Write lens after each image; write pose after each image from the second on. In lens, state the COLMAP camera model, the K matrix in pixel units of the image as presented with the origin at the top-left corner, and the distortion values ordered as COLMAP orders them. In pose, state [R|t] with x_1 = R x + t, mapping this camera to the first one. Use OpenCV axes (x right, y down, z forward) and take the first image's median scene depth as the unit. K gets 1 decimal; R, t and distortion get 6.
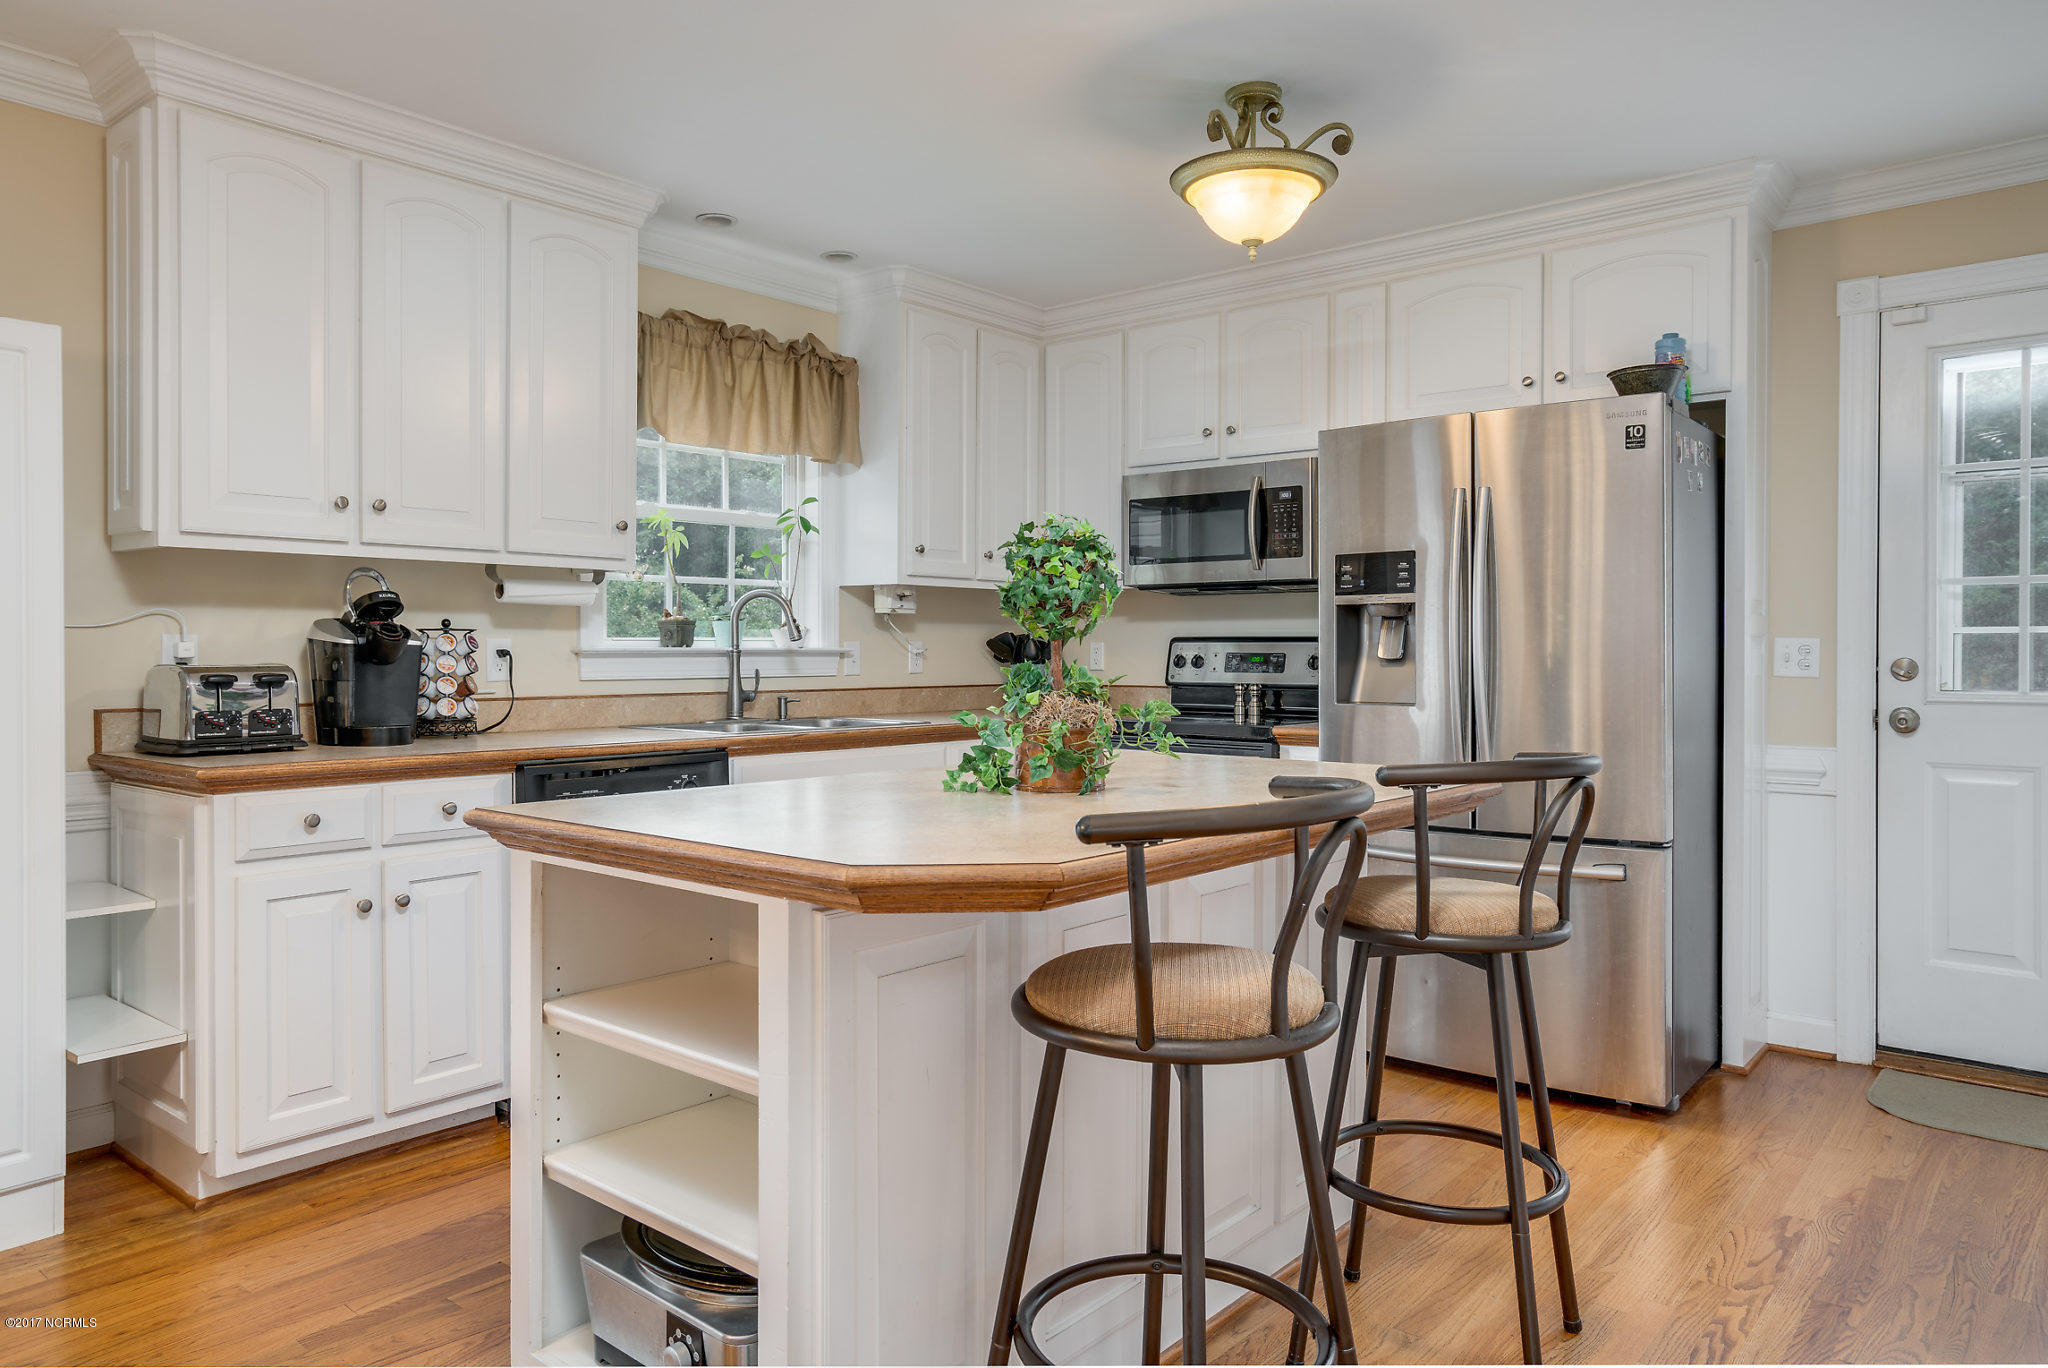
lens RADIAL K [[1345.6, 0, 1021.4], [0, 1345.6, 657.1], [0, 0, 1]] dist [-0.008829, 0.000026]
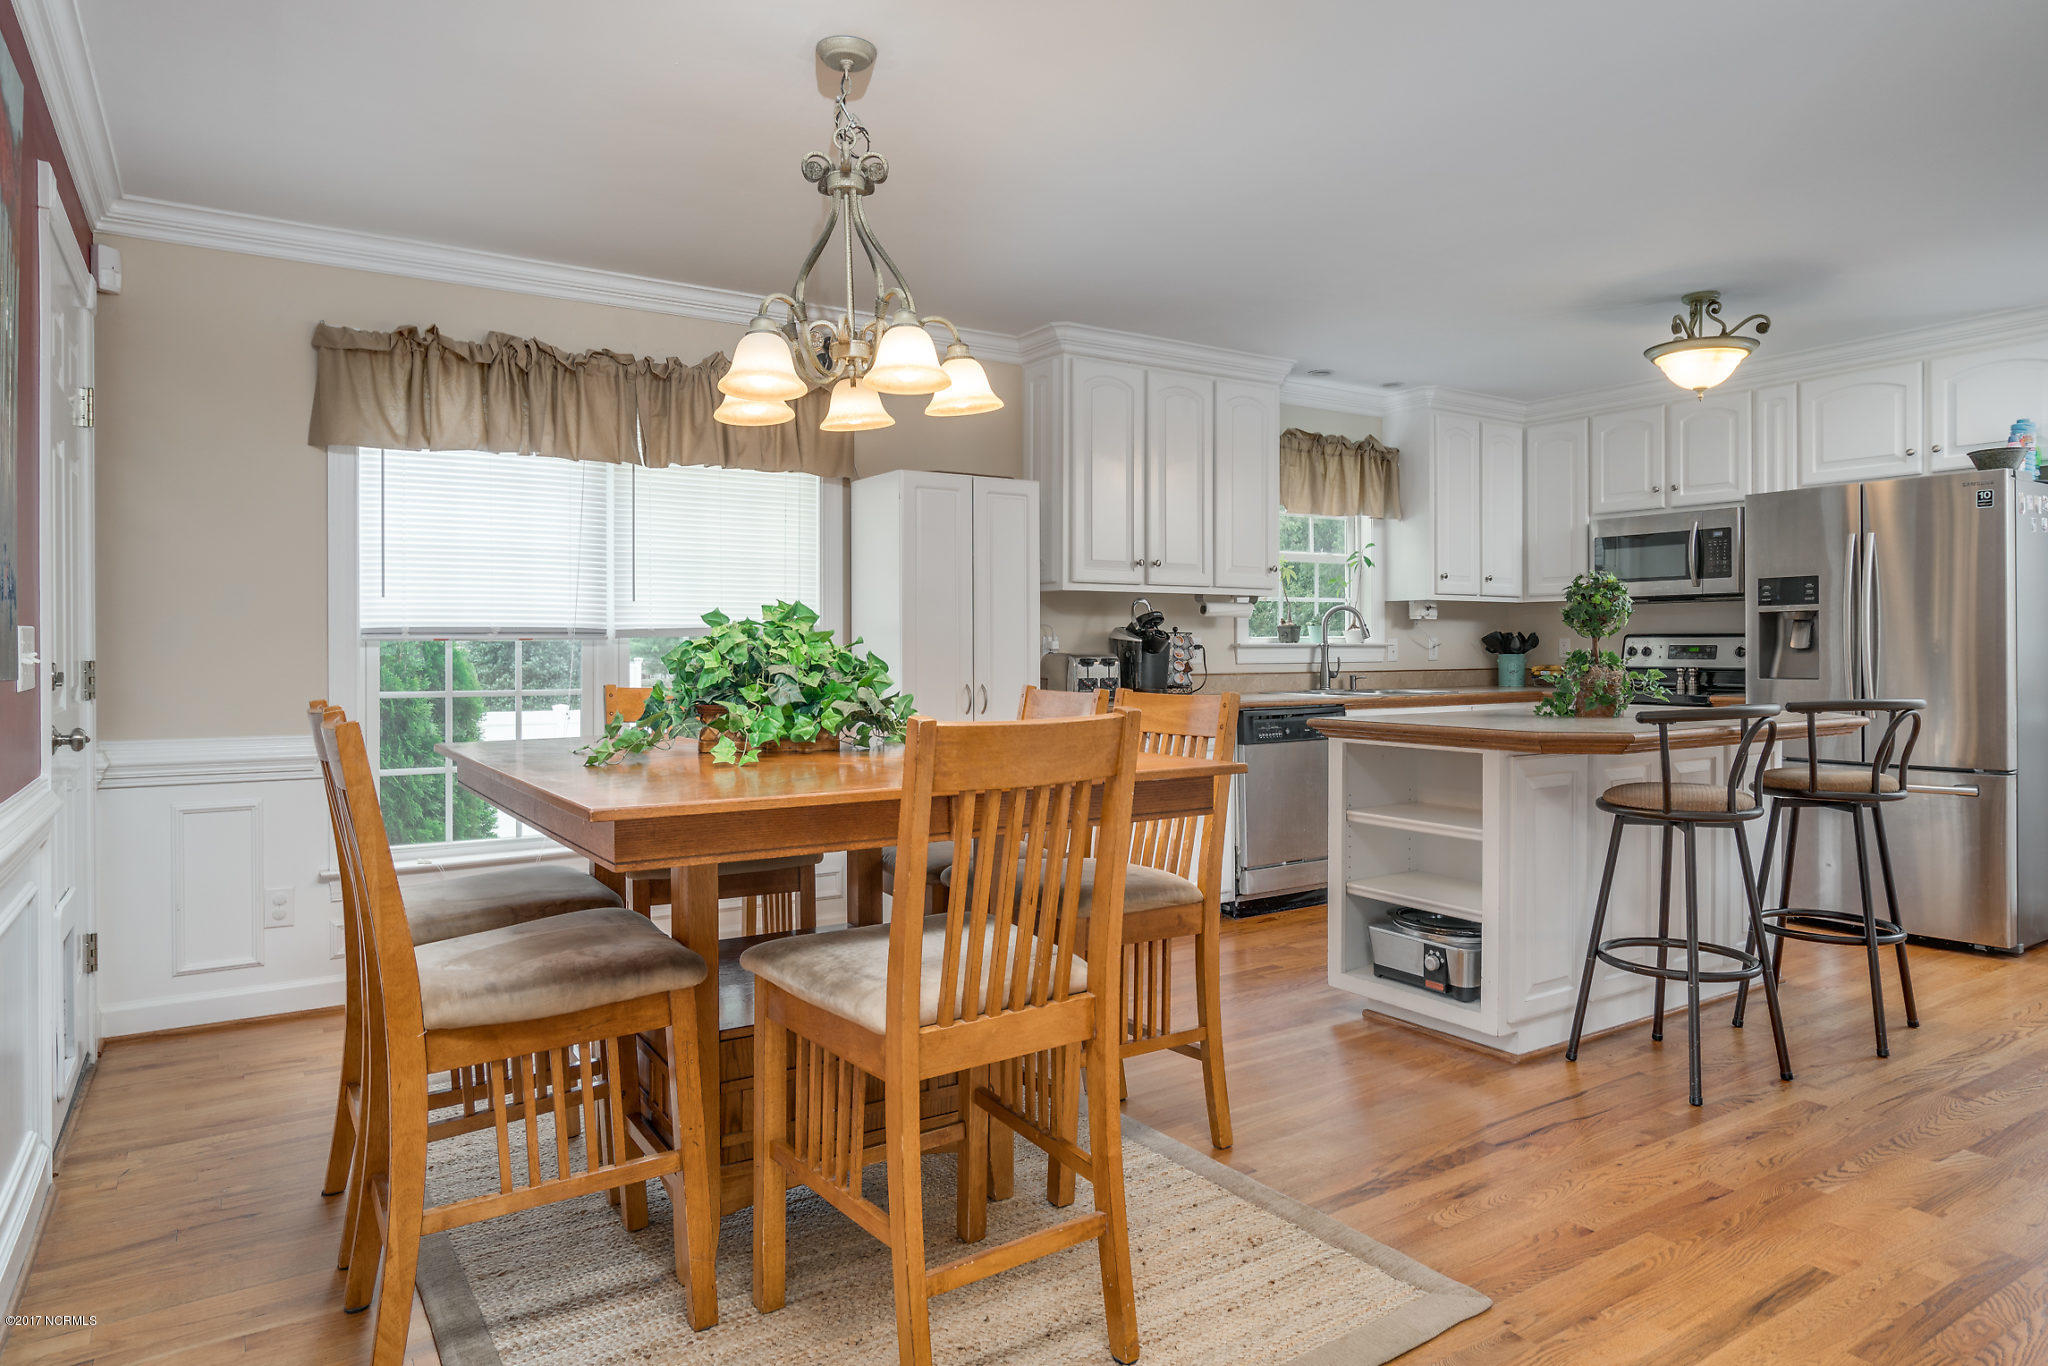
lens RADIAL K [[1242.9, 0, 1027.7], [0, 1242.9, 654.3], [0, 0, 1]] dist [-0.054646, 0.050079]
pose [[0.954233, -0.001917, -0.299059, -0.118435], [0.002317, 0.999997, 0.000985, 0.004053], [0.299057, -0.001633, 0.954234, -0.480925]]
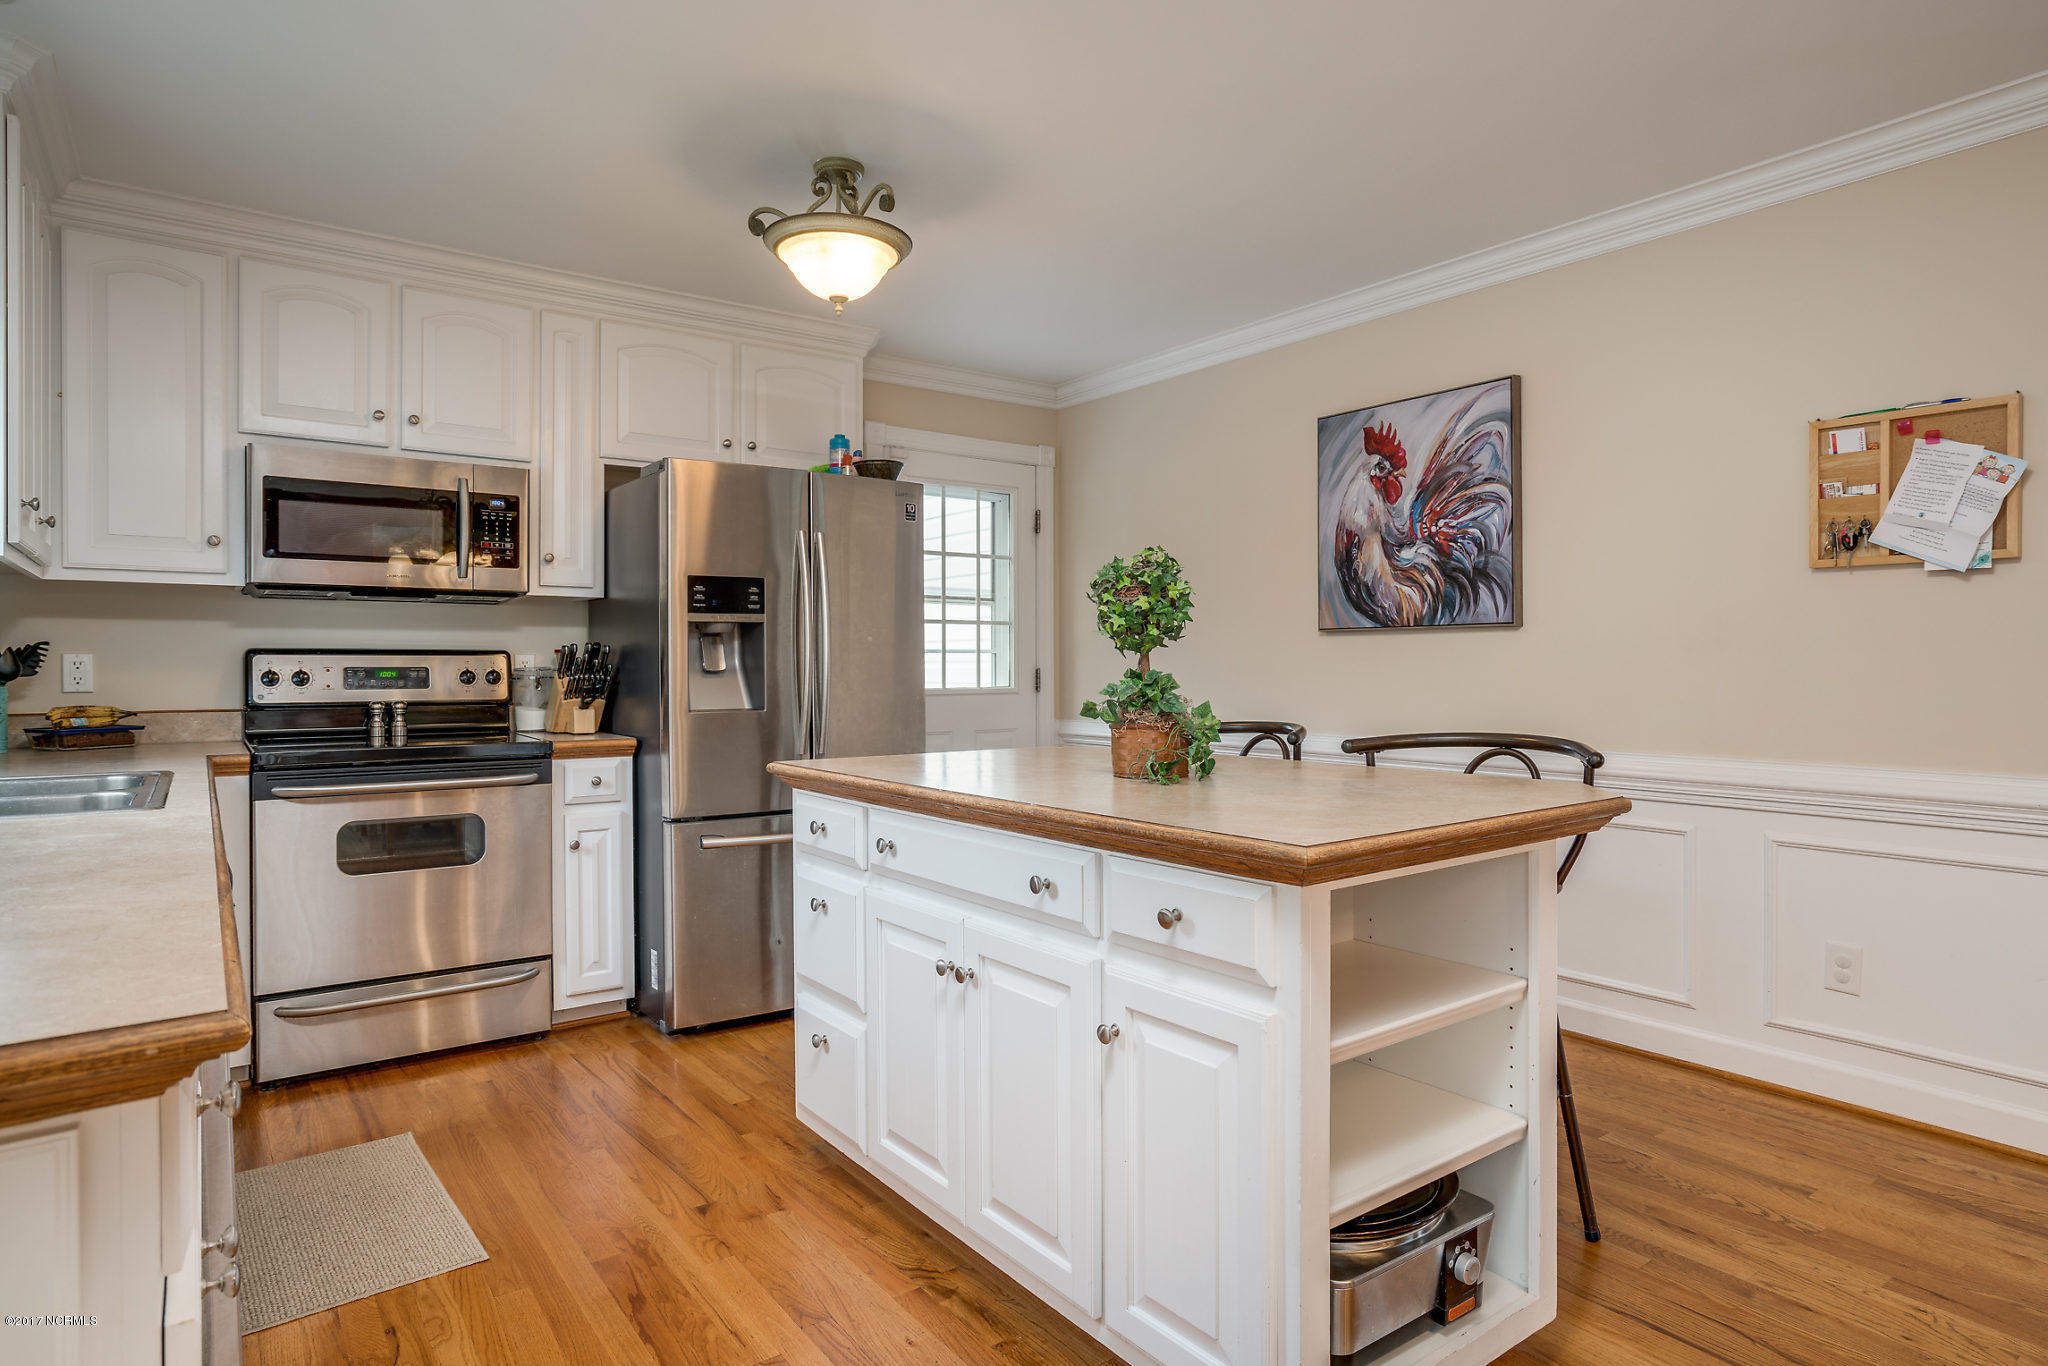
lens RADIAL K [[1127.4, 0, 1024.0], [0, 1127.4, 683.0], [0, 0, 1]] dist [-0.003892, -0.000075]
pose [[0.232475, -0.017944, 0.972437, -0.537701], [0.009211, 0.999826, 0.016247, -0.001037], [-0.972559, 0.005180, 0.232599, 0.476720]]
